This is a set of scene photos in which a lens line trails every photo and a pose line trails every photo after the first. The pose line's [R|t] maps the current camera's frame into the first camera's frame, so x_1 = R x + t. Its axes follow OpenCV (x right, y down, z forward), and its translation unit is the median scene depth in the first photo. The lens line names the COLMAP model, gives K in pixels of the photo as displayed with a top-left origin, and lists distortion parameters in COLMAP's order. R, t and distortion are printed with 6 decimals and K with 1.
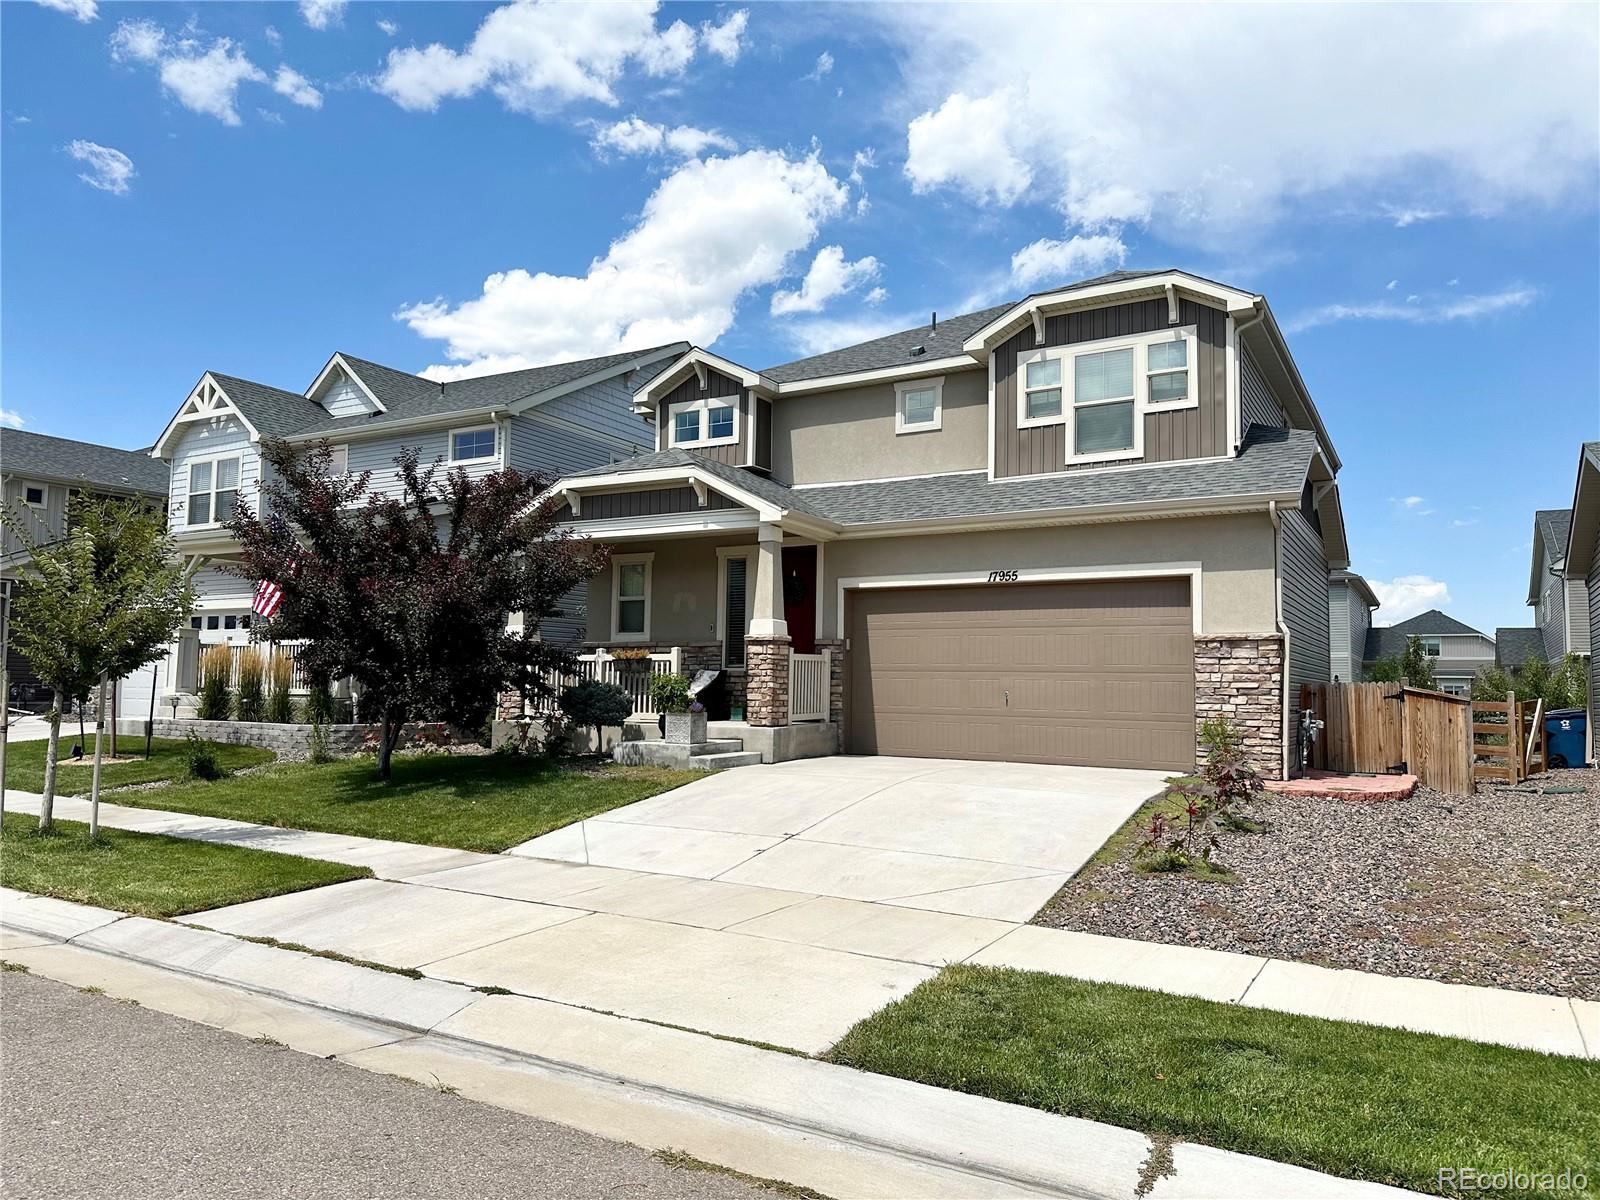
lens RADIAL K [[1140.3, 0, 800.0], [0, 1140.3, 600.0], [0, 0, 1]] dist [0.001616, 0.000038]
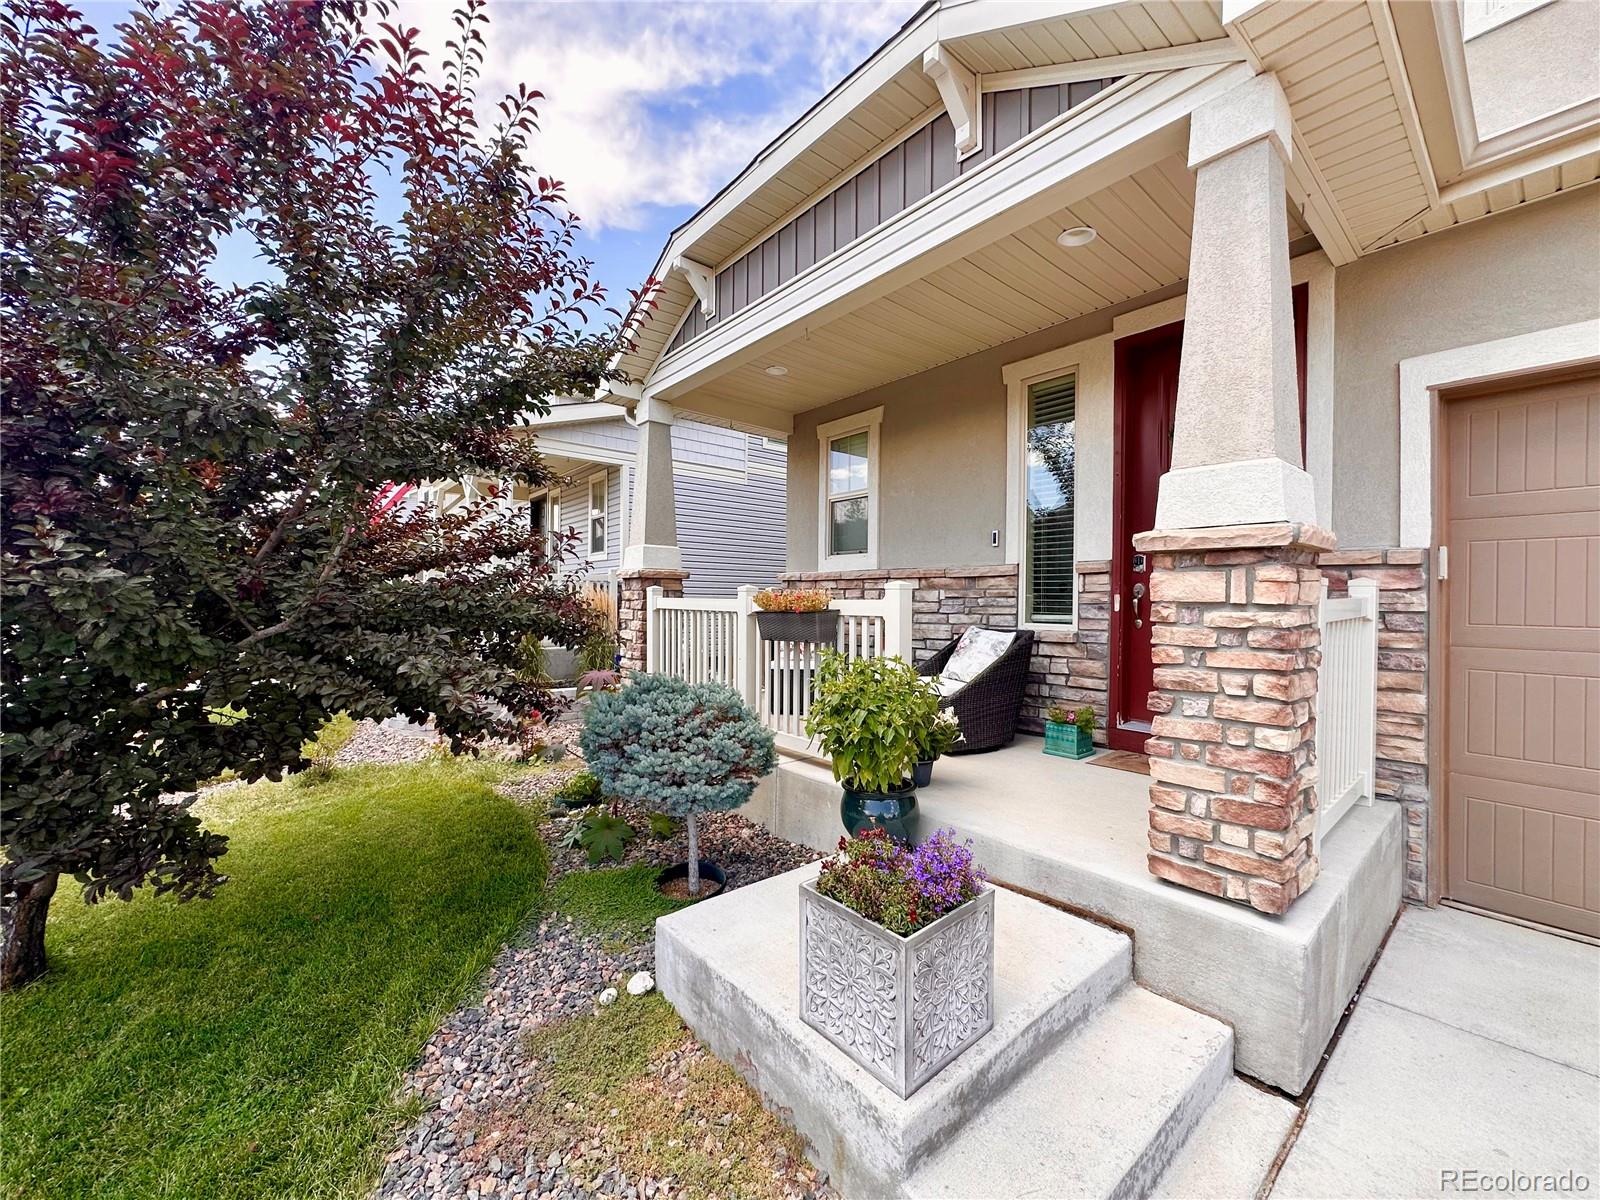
lens RADIAL K [[641.4, 0, 806.8], [0, 641.4, 601.4], [0, 0, 1]] dist [-0.001004, 0.000177]
pose [[0.938182, -0.003767, -0.346123, -0.063147], [0.030687, 0.996909, 0.072329, 0.031279], [0.344780, -0.078479, 0.935397, 0.771517]]
